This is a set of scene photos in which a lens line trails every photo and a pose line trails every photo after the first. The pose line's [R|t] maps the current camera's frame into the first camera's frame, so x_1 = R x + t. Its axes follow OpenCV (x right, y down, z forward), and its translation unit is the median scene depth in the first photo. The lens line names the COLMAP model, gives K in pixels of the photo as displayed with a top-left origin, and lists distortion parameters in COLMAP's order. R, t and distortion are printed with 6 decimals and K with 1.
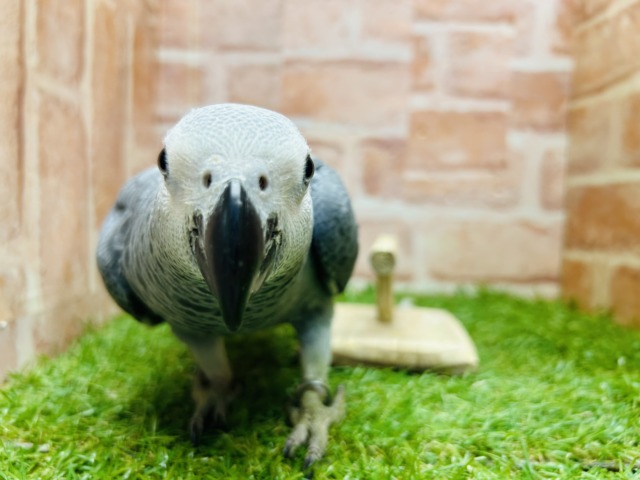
lens RADIAL K [[510.6, 0, 309.0], [0, 510.6, 239.1], [0, 0, 1]] dist [-0.022264, -0.003689]
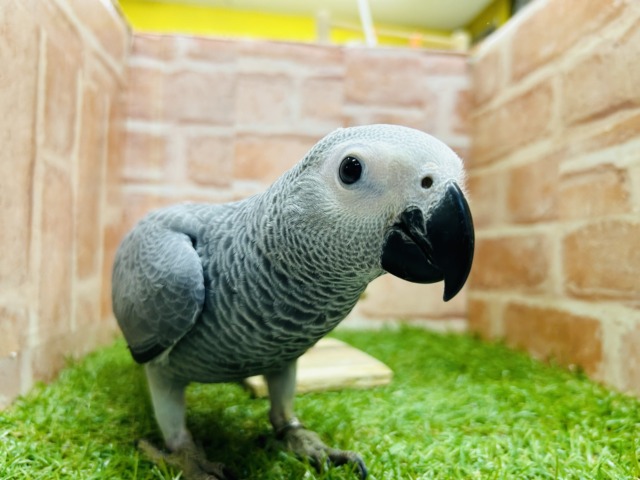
lens RADIAL K [[504.3, 0, 306.4], [0, 504.3, 241.6], [0, 0, 1]] dist [0.002545, -0.001500]
pose [[0.992293, -0.000069, 0.123913, -0.032290], [0.011460, 0.995765, -0.091216, 0.009469], [-0.123382, 0.091933, 0.988092, -0.159189]]
